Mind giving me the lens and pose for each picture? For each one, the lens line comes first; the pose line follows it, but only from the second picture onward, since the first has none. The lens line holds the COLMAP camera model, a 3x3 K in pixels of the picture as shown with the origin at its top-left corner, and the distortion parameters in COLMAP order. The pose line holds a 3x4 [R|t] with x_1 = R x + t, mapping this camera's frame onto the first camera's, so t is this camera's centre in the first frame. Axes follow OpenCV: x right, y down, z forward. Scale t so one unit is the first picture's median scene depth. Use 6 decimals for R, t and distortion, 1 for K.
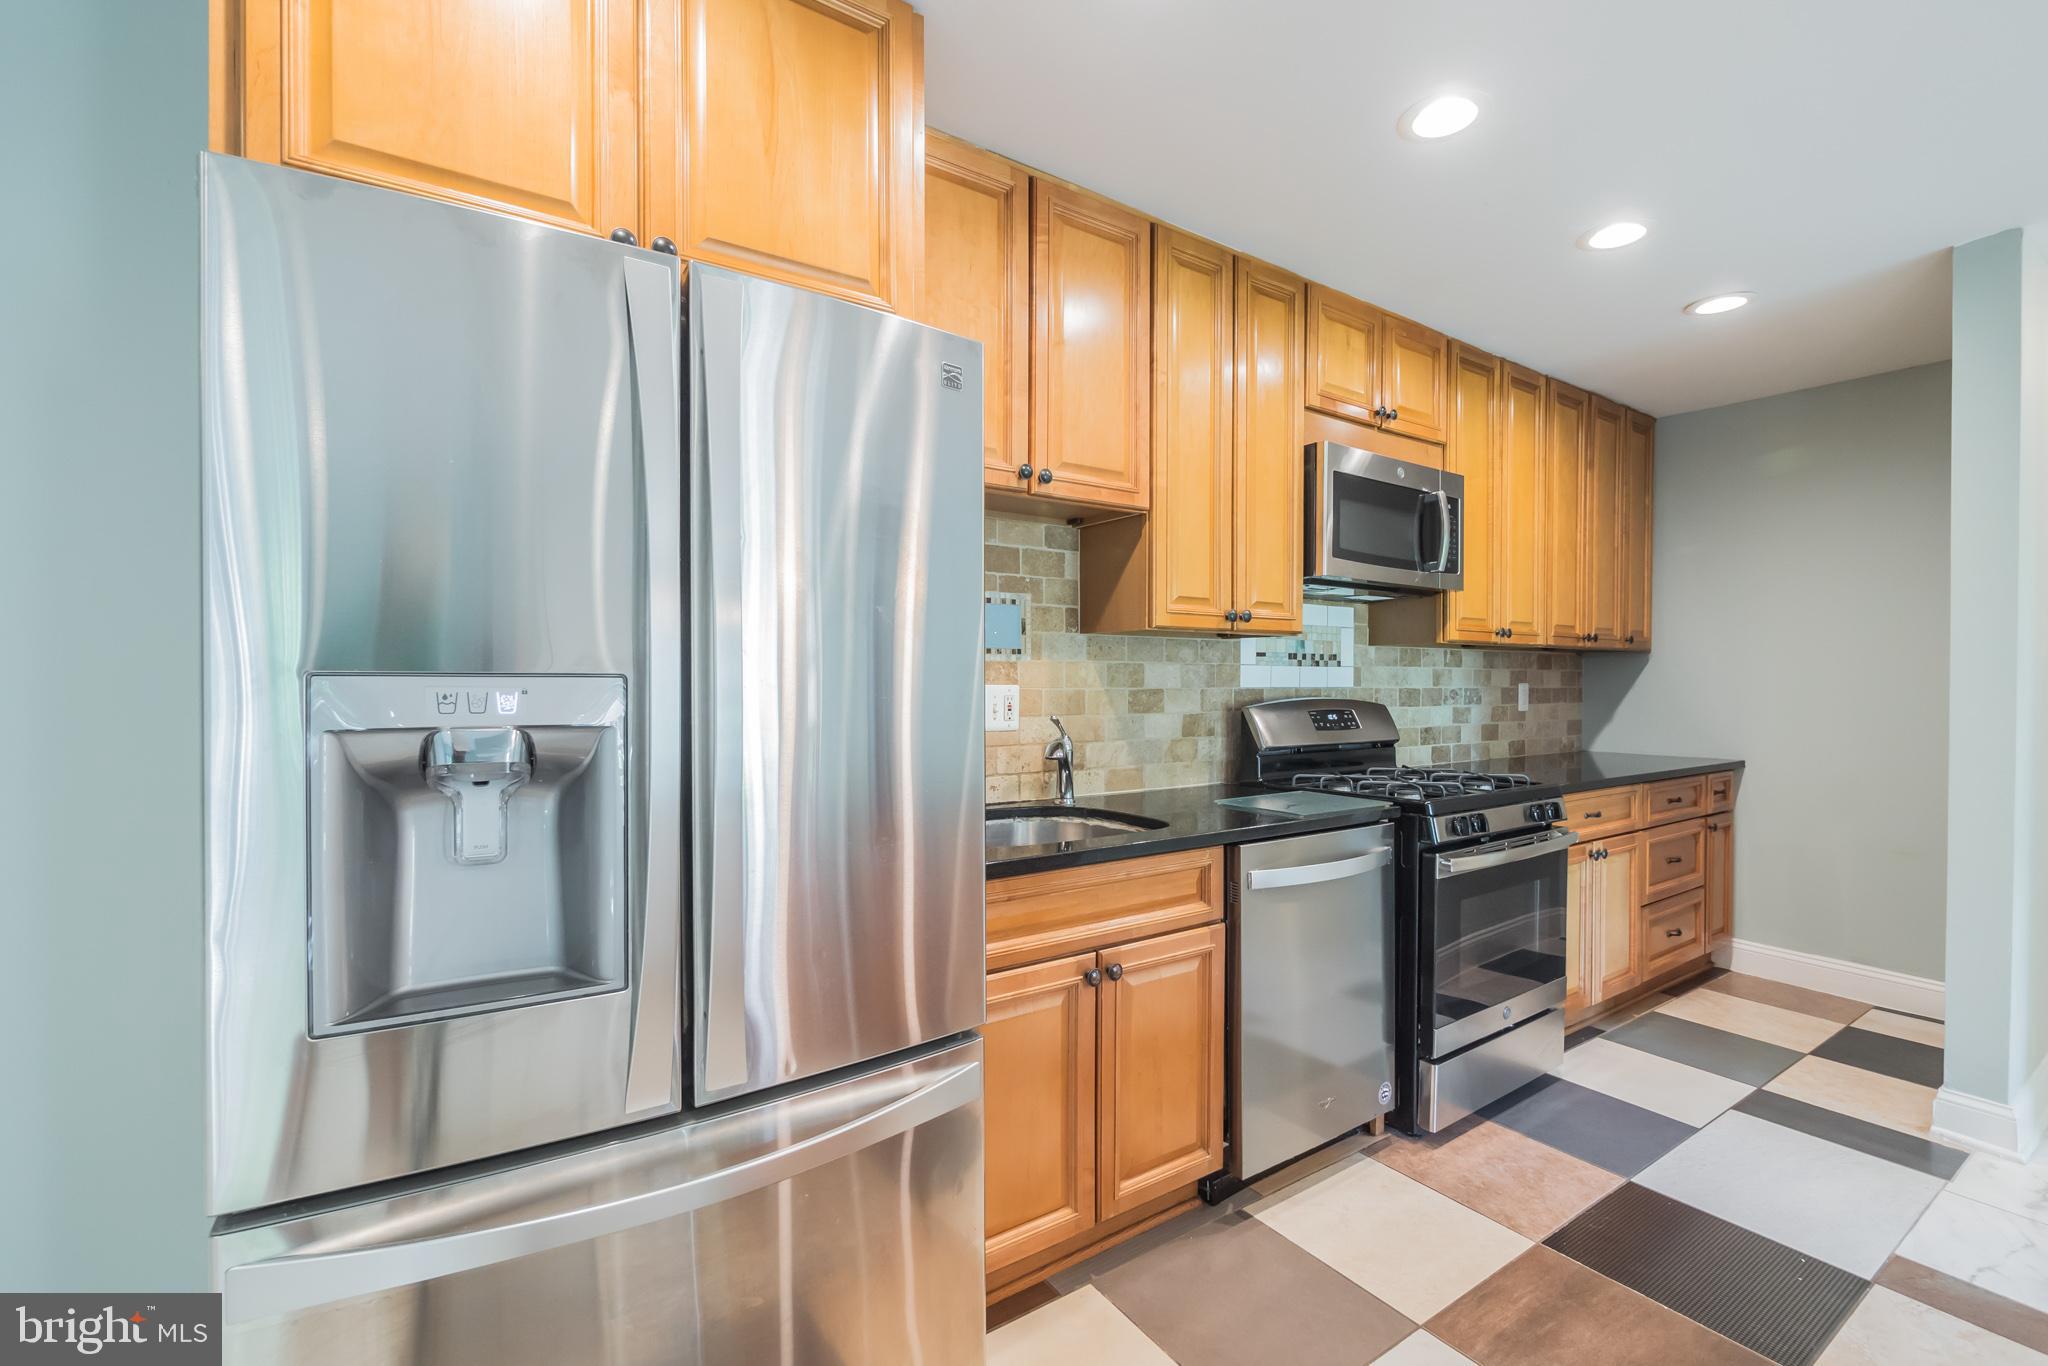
lens RADIAL K [[866.8, 0, 1023.3], [0, 866.8, 692.4], [0, 0, 1]] dist [-0.001419, 0.000258]
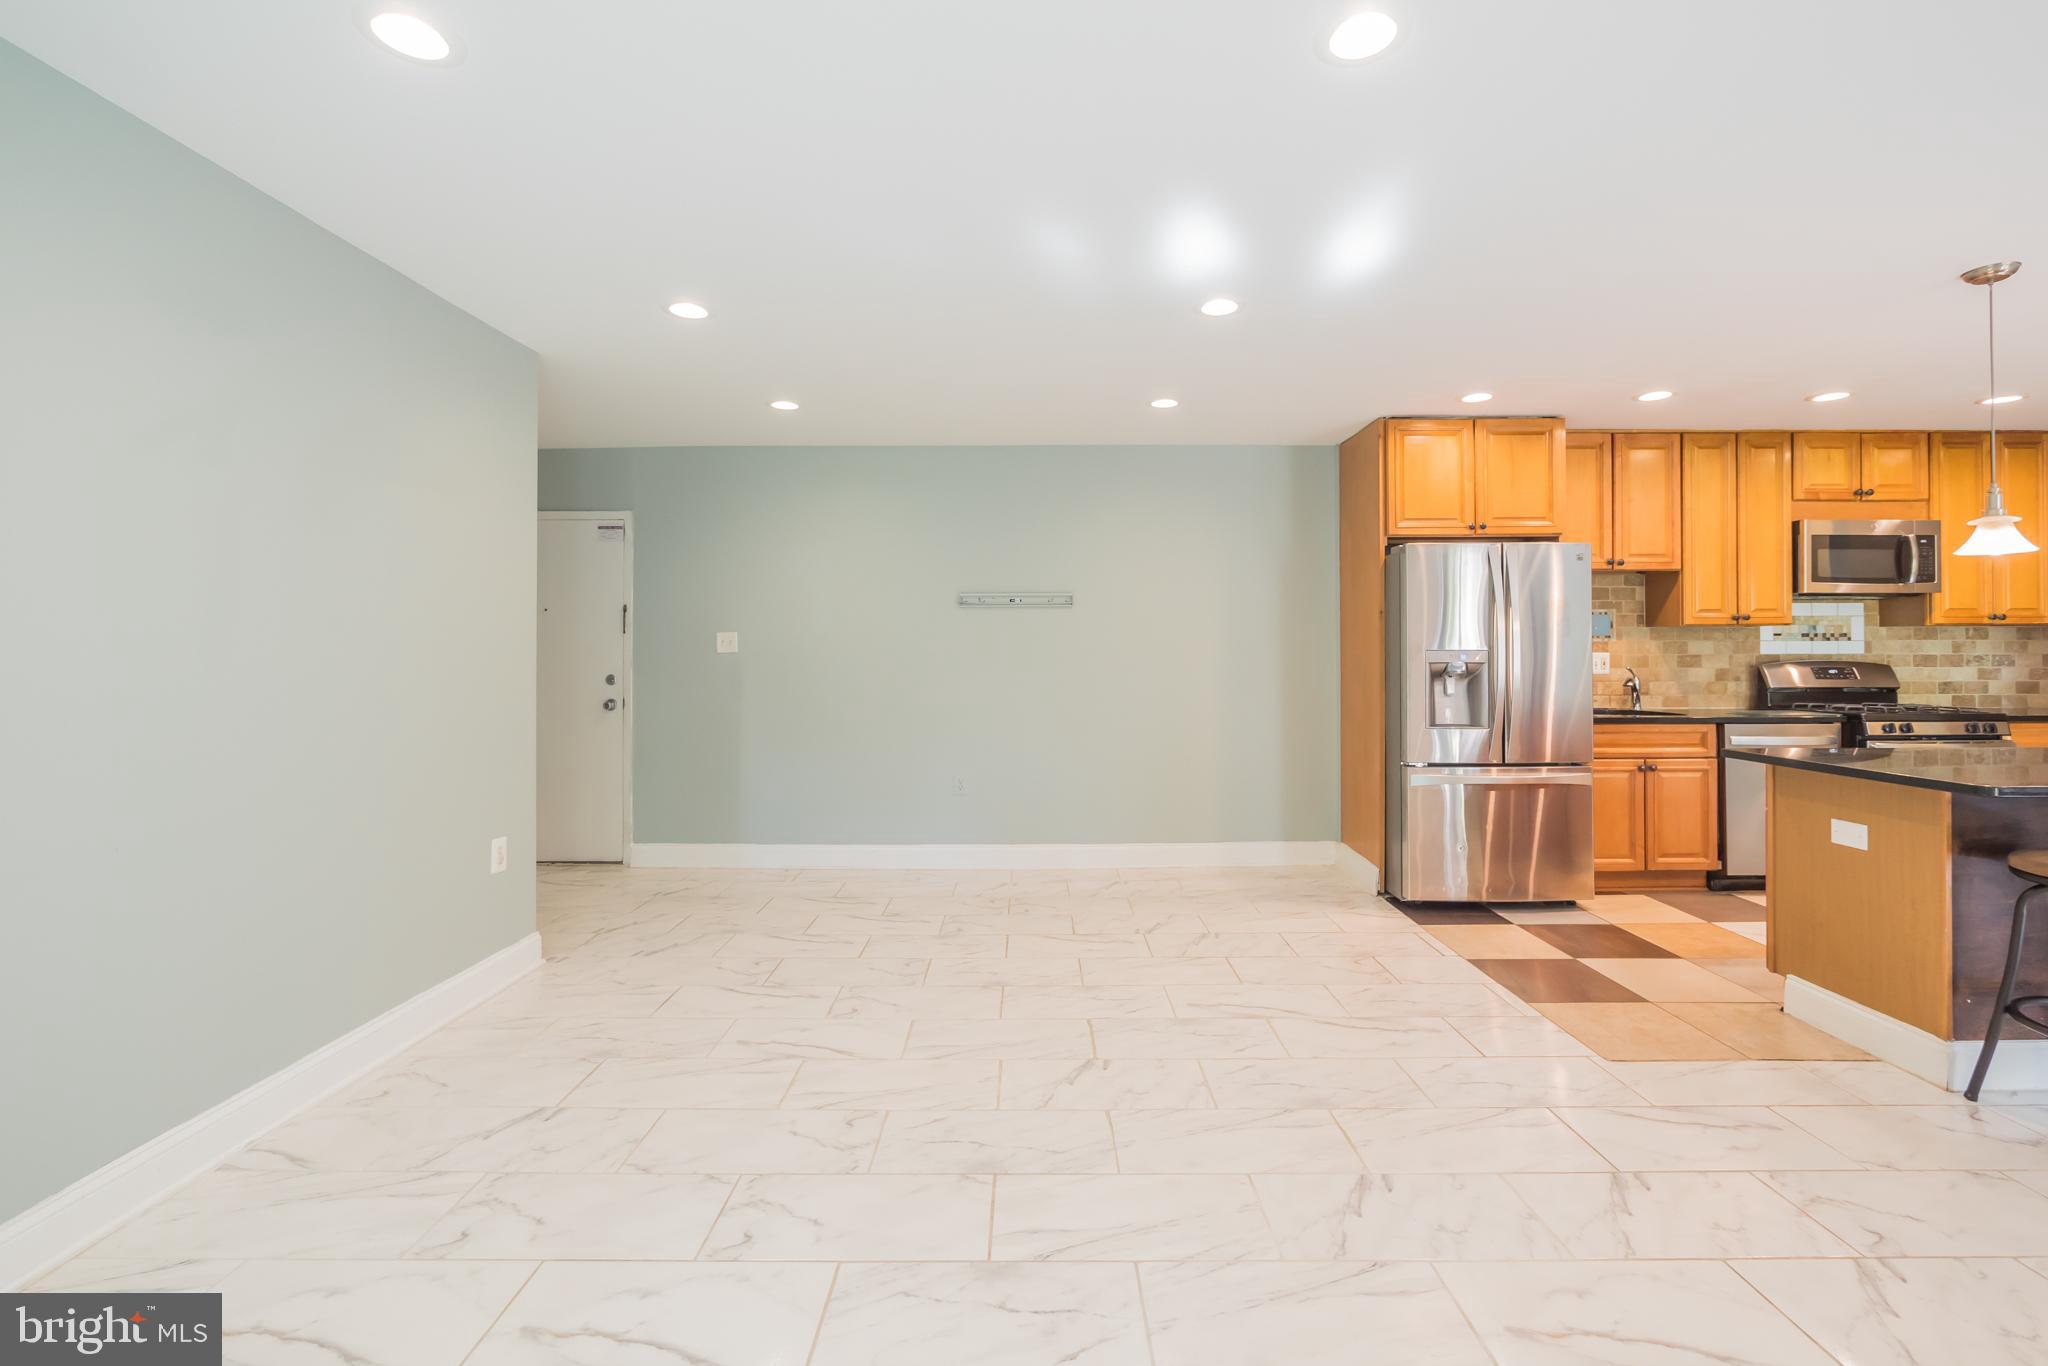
lens RADIAL K [[882.1, 0, 1051.4], [0, 882.1, 646.8], [0, 0, 1]] dist [-0.006573, 0.000375]
pose [[0.834152, -0.006630, -0.551494, 0.040865], [-0.003067, 0.999857, -0.016660, 0.015731], [0.551526, 0.015588, 0.834012, -1.442406]]
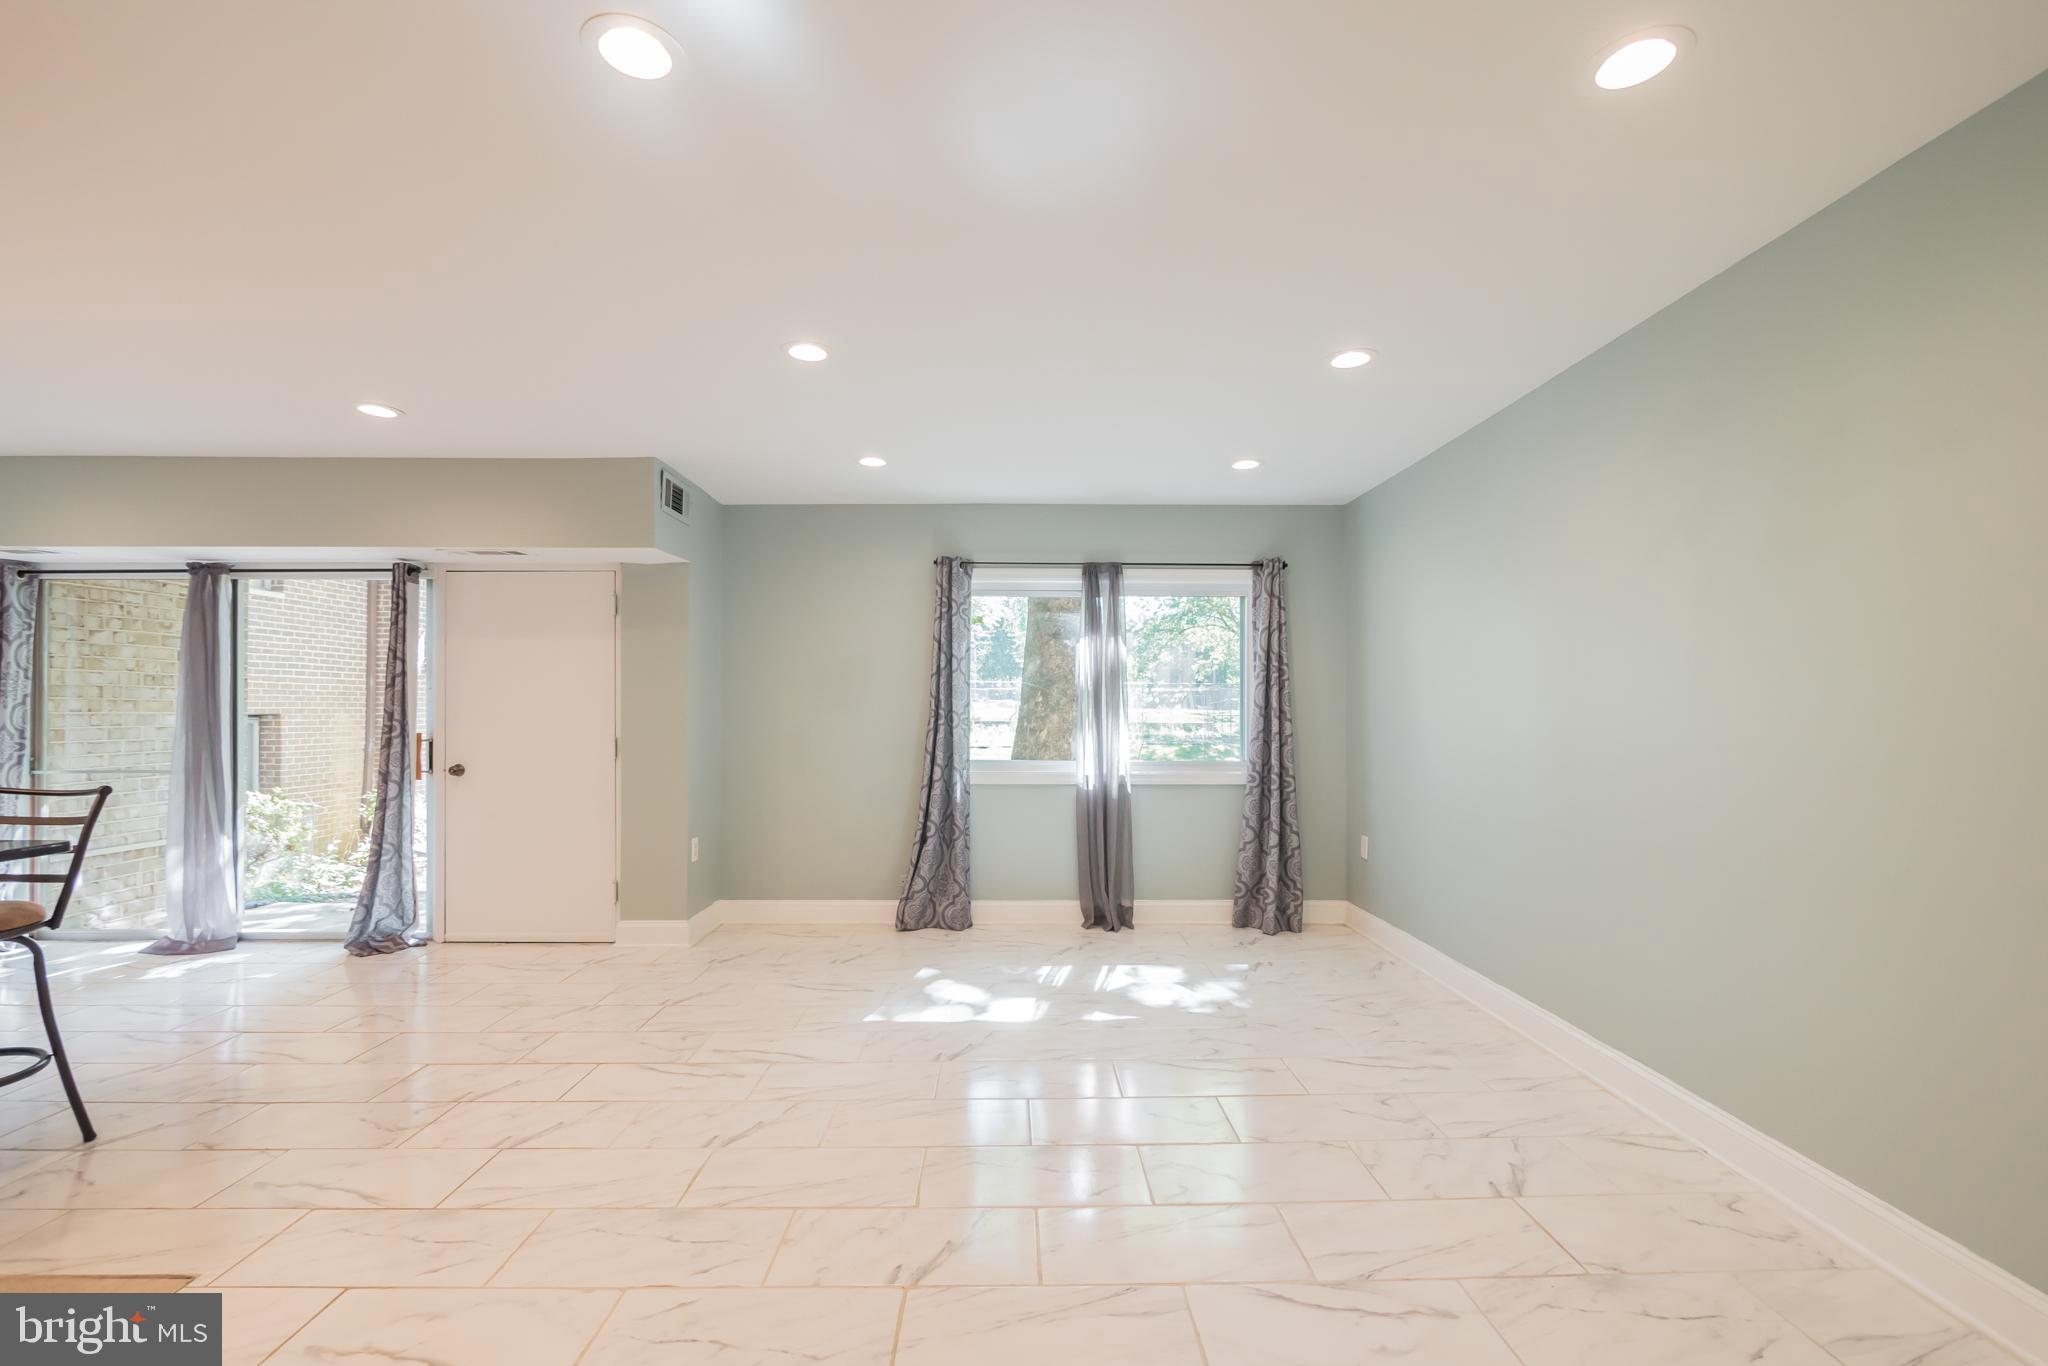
lens RADIAL K [[876.0, 0, 1026.9], [0, 876.0, 697.9], [0, 0, 1]] dist [-0.004508, 0.000129]
pose [[-0.830596, 0.006268, 0.556841, -1.022940], [0.004290, 0.999979, -0.004857, -0.000496], [-0.556860, -0.001645, -0.830605, 0.065131]]
